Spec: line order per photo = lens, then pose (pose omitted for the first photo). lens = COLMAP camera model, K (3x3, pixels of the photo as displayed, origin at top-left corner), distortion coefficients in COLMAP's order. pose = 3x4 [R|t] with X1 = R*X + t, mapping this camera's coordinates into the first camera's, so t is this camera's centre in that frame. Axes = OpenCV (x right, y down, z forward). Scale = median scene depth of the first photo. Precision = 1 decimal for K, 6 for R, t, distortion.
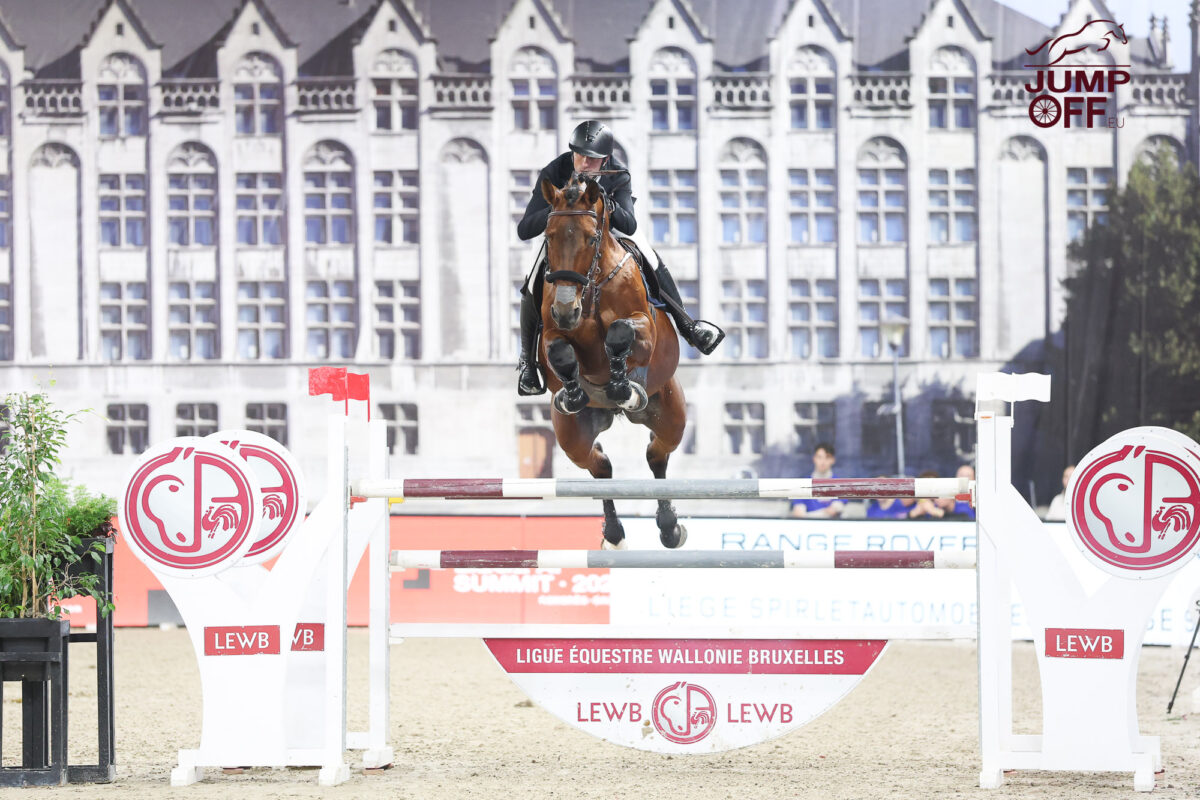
lens RADIAL K [[6668.9, 0, 600.0], [0, 6668.9, 400.0], [0, 0, 1]] dist [0.608324, 11.222446]
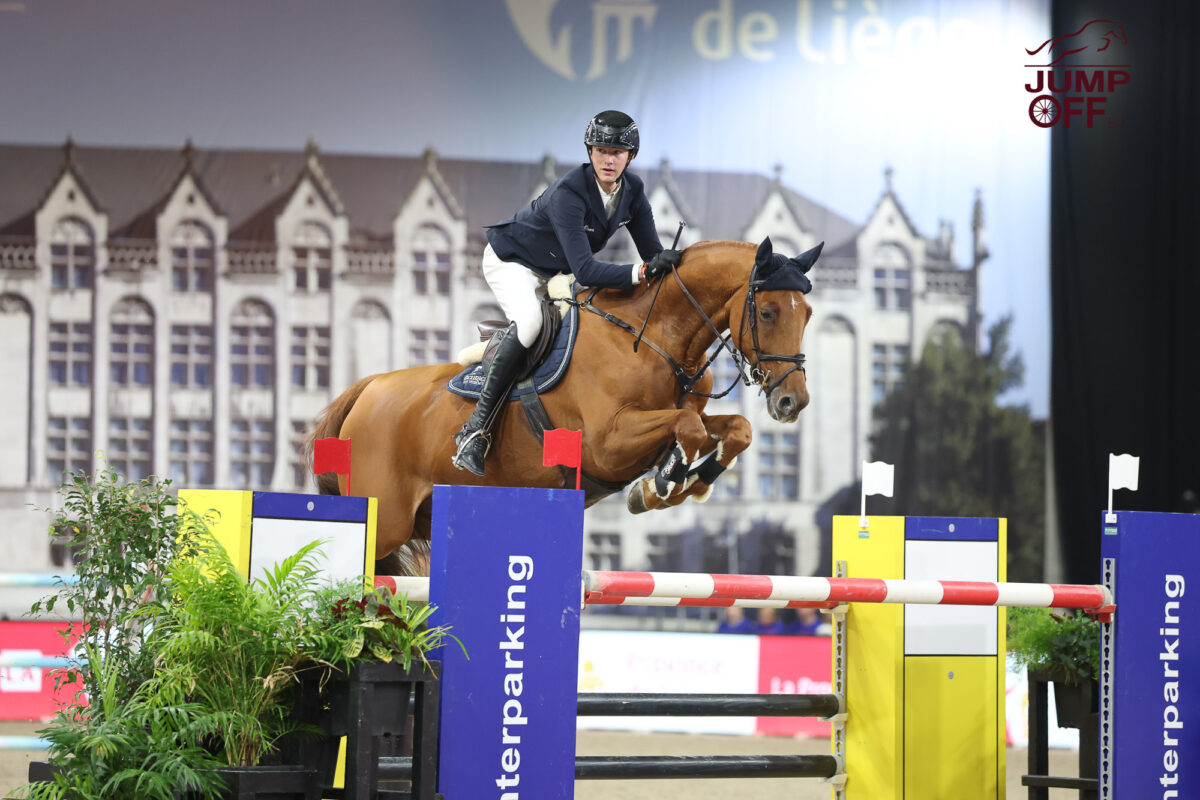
lens RADIAL K [[6668.9, 0, 600.0], [0, 6668.9, 400.0], [0, 0, 1]] dist [0.608324, 11.222446]
pose [[0.999703, 0.020637, 0.012962, 0.004486], [-0.020386, 0.999607, -0.019221, -0.000396], [-0.013354, 0.018951, 0.999731, -0.147114]]
